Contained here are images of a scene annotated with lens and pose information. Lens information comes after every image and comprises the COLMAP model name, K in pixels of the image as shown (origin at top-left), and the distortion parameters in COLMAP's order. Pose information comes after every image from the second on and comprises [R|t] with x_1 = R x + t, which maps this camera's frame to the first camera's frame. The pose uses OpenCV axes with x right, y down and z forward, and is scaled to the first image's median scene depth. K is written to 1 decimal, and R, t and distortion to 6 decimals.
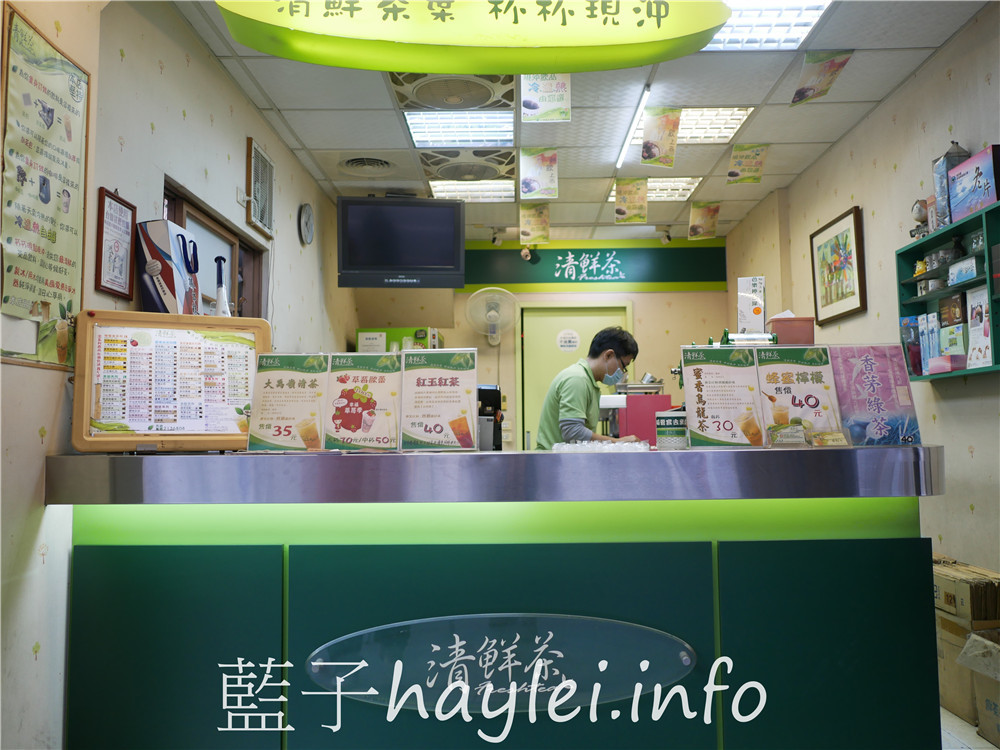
lens RADIAL K [[893.9, 0, 501.5], [0, 893.9, 364.3], [0, 0, 1]] dist [-0.067320, 0.216972]
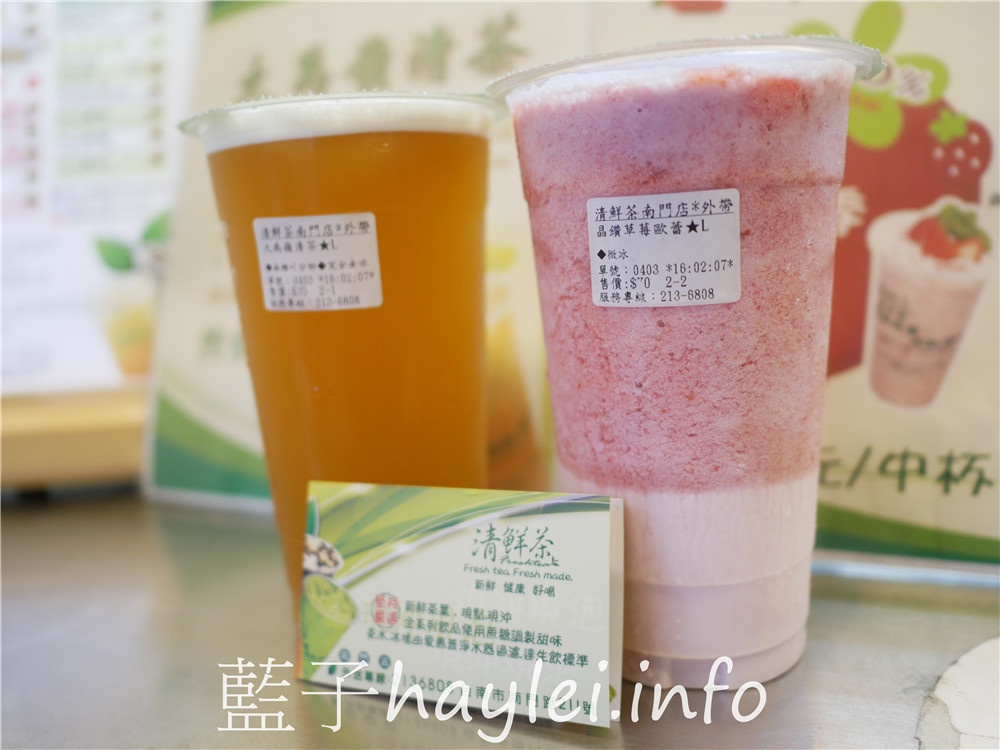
lens RADIAL K [[868.9, 0, 500.0], [0, 868.9, 375.0], [0, 0, 1]] dist [-0.039218, -0.000419]
pose [[0.920065, 0.019232, -0.391293, -0.156227], [0.086837, 0.963938, 0.251560, 0.039151], [0.382020, -0.265430, 0.885216, 0.874392]]
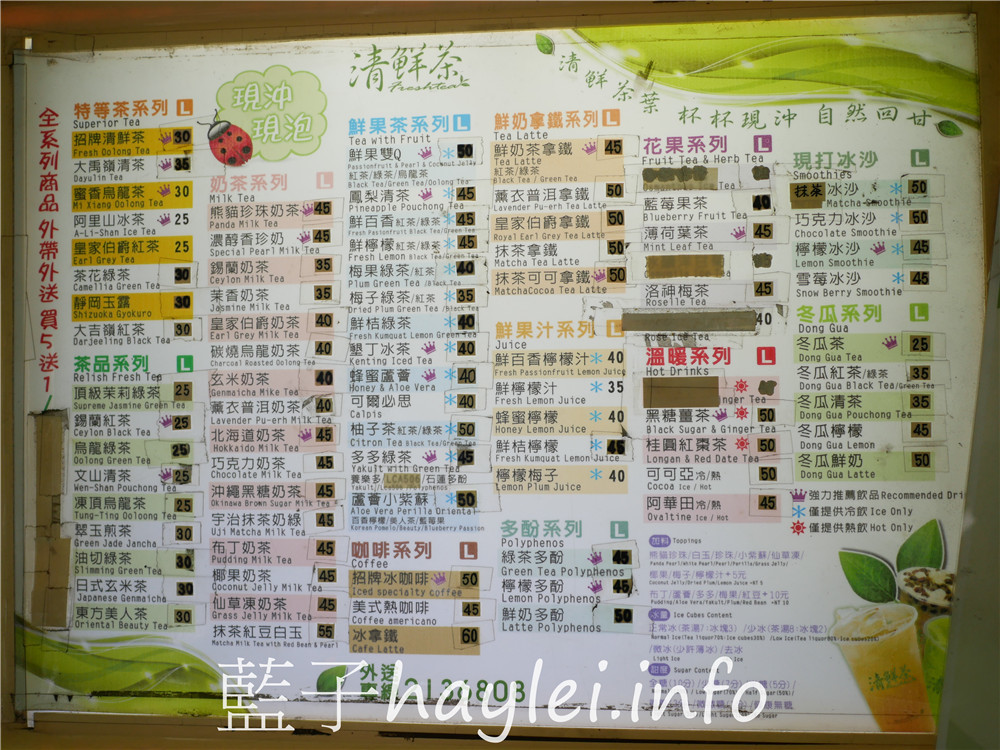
lens RADIAL K [[868.9, 0, 500.0], [0, 868.9, 375.0], [0, 0, 1]] dist [-0.039218, -0.000419]
pose [[0.870381, 0.099863, -0.482145, -0.283509], [0.067783, 0.945591, 0.318218, -0.030334], [0.487690, -0.309652, 0.816256, 0.865185]]
